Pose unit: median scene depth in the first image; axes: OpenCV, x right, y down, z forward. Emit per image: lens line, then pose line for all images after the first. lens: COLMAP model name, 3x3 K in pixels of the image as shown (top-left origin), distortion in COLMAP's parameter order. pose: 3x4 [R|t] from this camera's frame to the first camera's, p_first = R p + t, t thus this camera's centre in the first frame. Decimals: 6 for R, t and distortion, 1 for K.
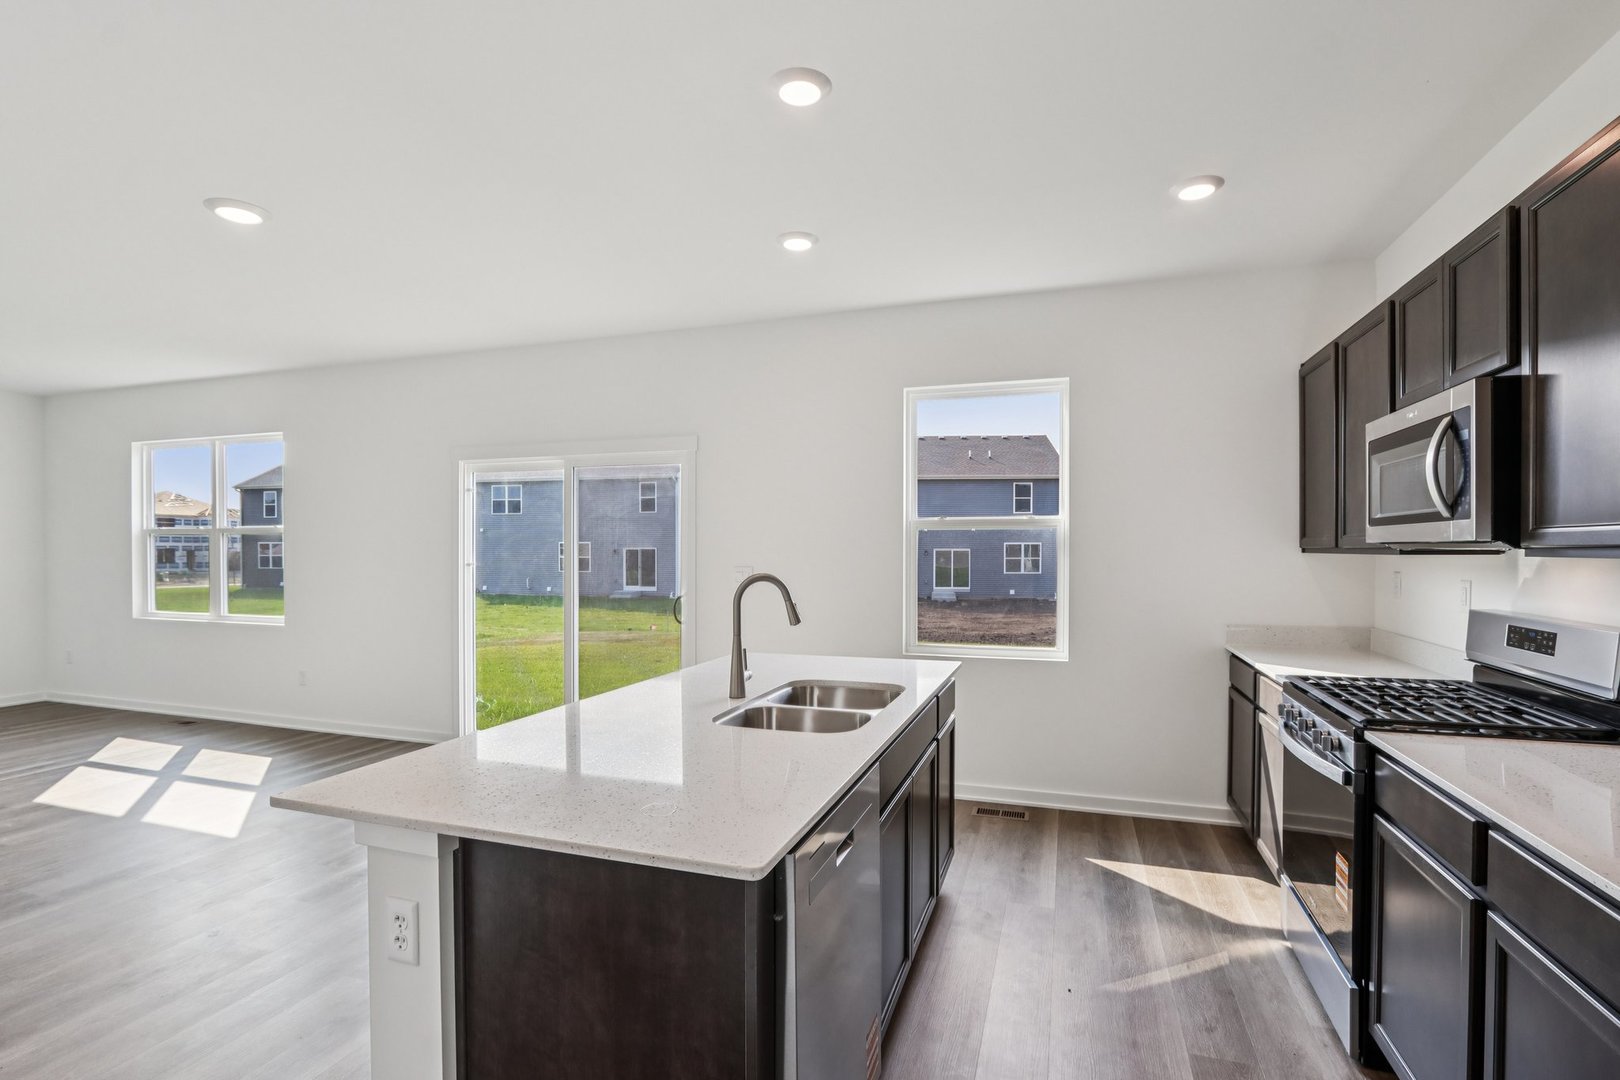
lens RADIAL K [[766.0, 0, 829.3], [0, 766.0, 569.7], [0, 0, 1]] dist [-0.031047, 0.000714]
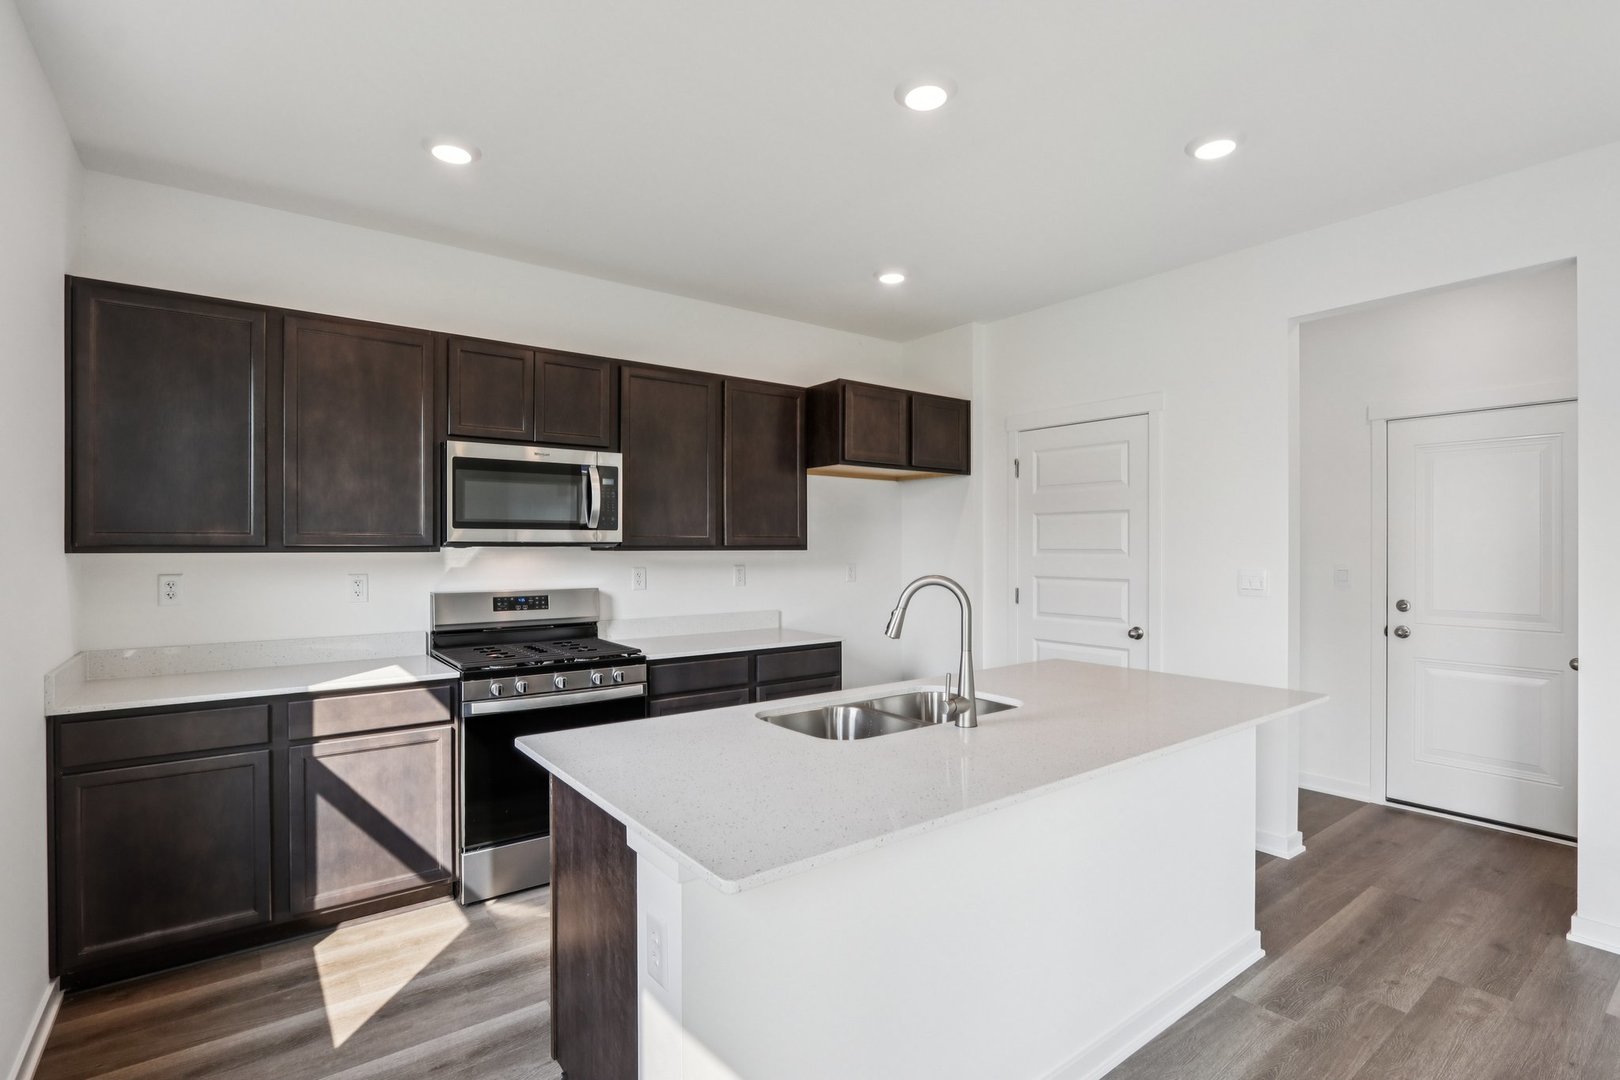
lens RADIAL K [[771.0, 0, 820.8], [0, 771.0, 543.0], [0, 0, 1]] dist [0.001934, 0.001223]
pose [[-0.819984, -0.000983, 0.572385, -0.253056], [0.011153, 0.999781, 0.017694, -0.026479], [-0.572278, 0.020893, -0.819794, 0.940091]]
